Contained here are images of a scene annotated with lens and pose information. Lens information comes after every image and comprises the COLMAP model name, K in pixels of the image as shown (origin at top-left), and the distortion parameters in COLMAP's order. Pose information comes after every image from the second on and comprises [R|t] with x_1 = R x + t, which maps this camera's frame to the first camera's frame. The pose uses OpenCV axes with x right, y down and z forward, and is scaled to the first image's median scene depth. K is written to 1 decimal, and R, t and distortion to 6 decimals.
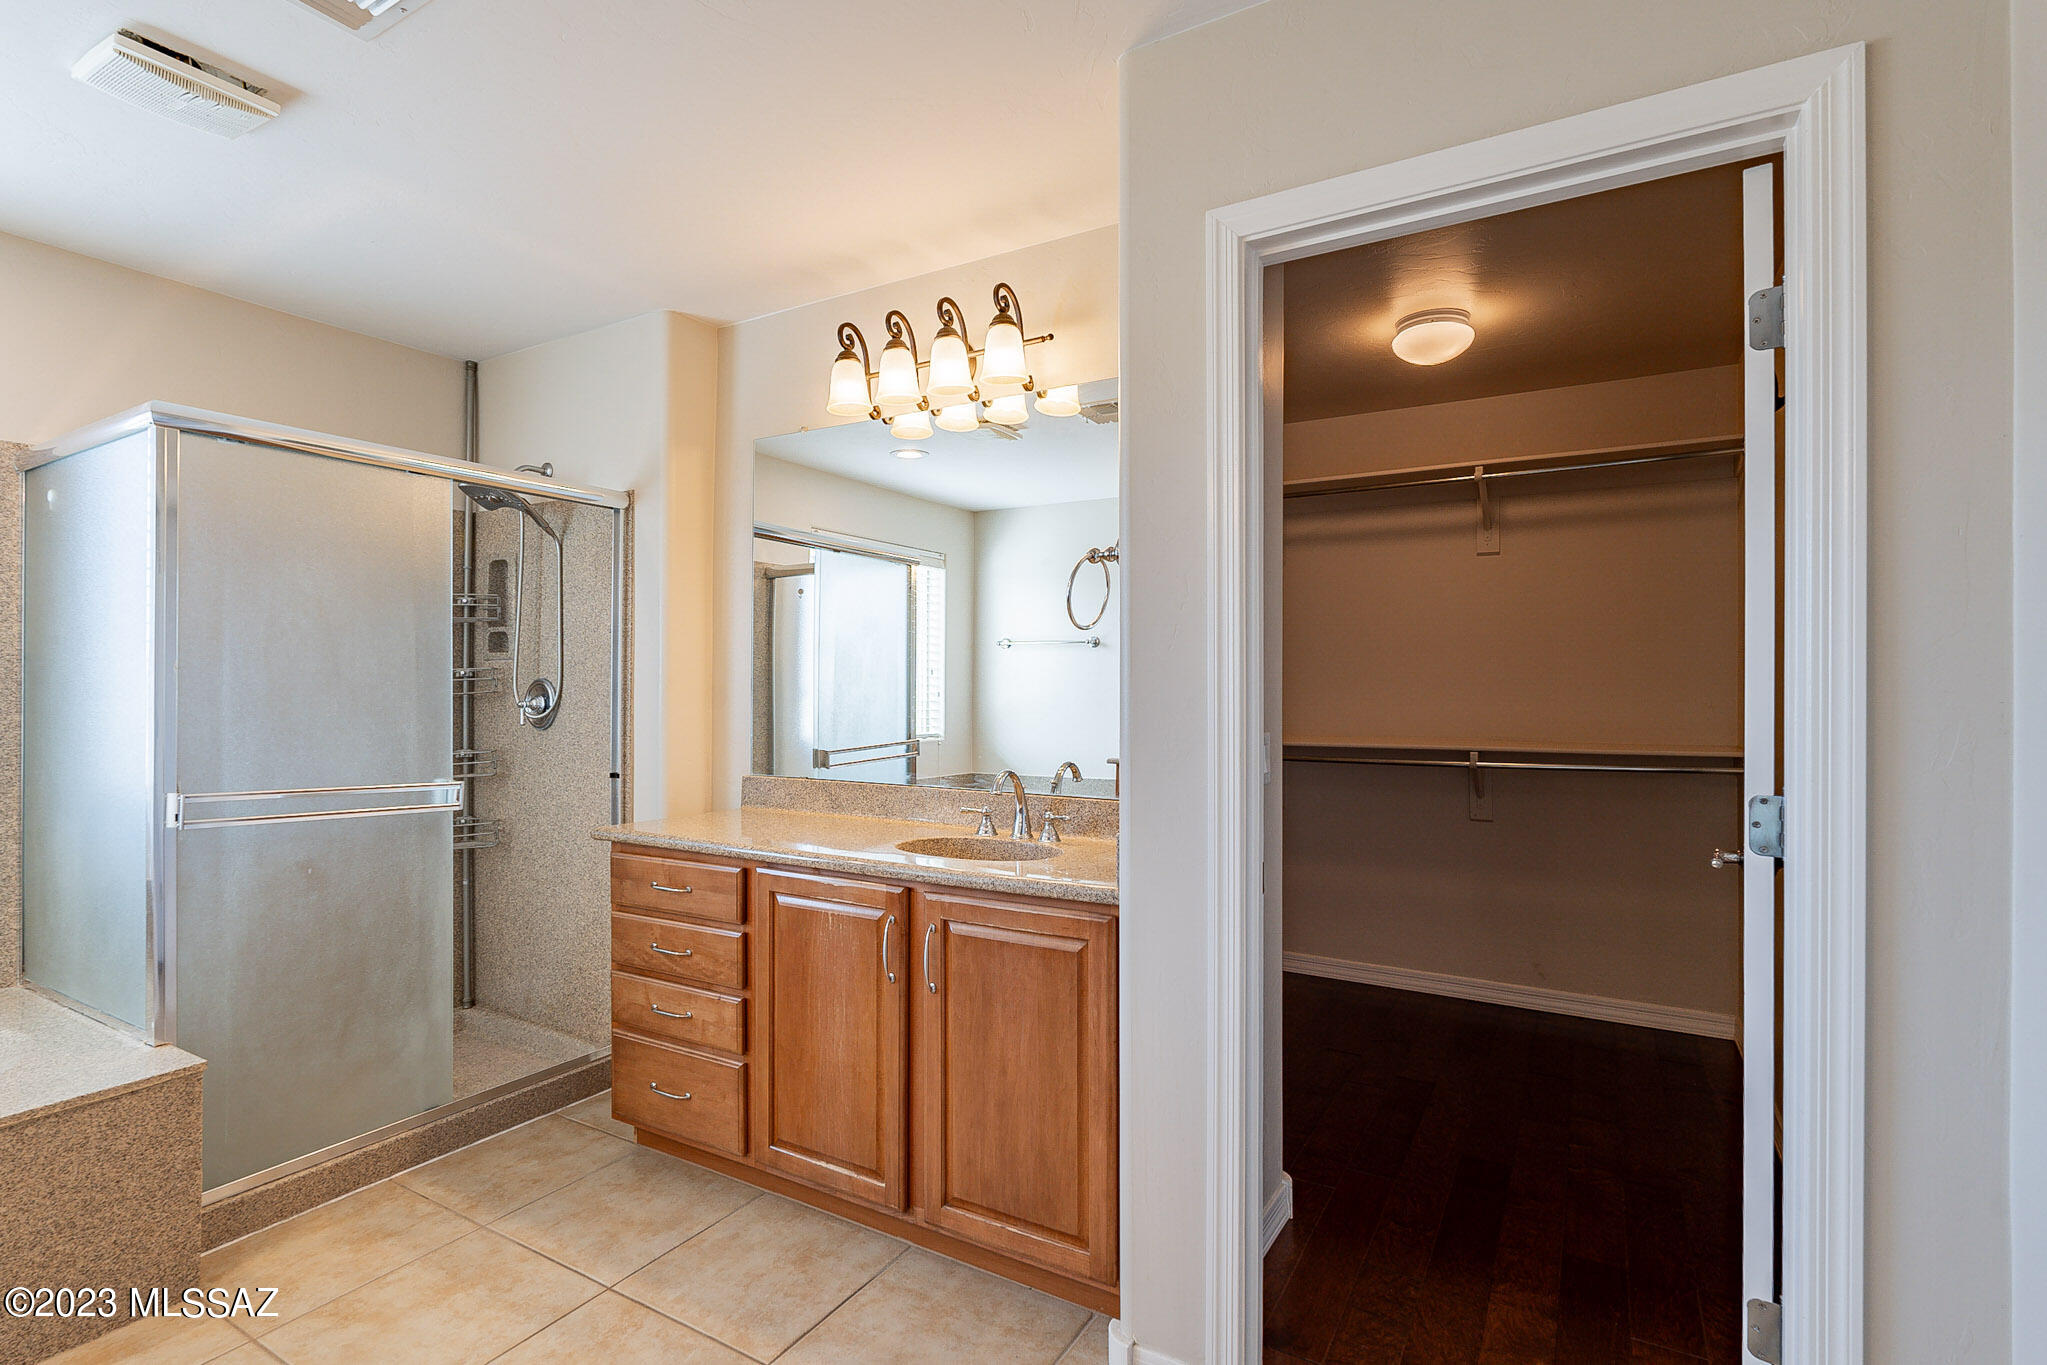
lens RADIAL K [[970.9, 0, 1023.5], [0, 970.9, 682.5], [0, 0, 1]] dist [-0.000404, -0.000086]
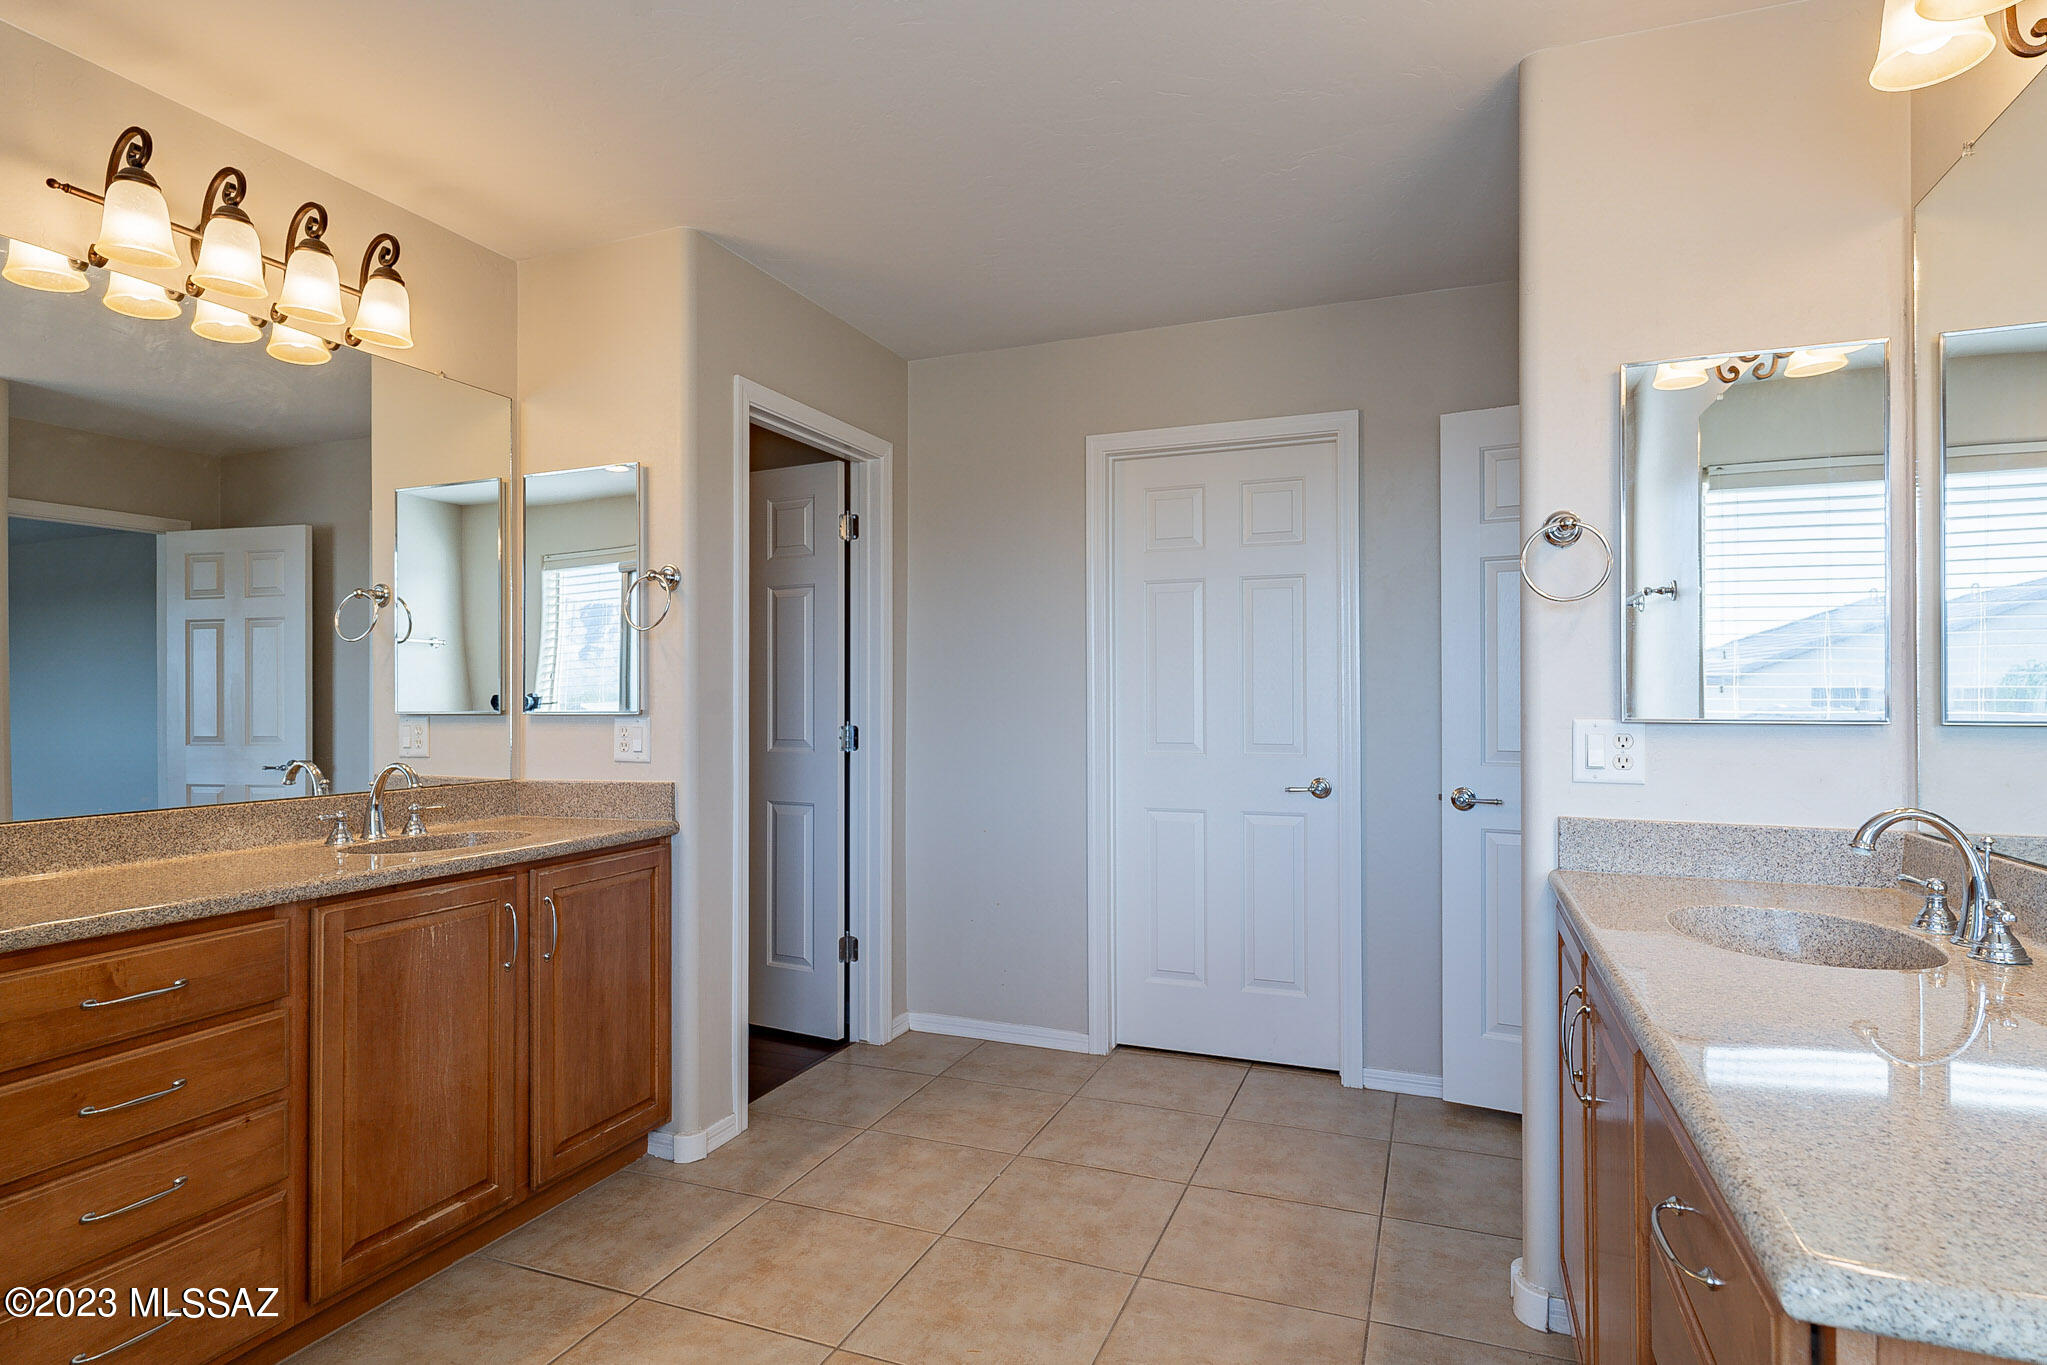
lens RADIAL K [[1080.4, 0, 1023.5], [0, 1080.4, 682.5], [0, 0, 1]] dist [0.000111, 0.000006]
pose [[-0.154797, 0.009374, 0.987902, -1.289988], [-0.000408, 0.999954, -0.009553, 0.026506], [-0.987946, -0.001882, -0.154786, 0.647470]]
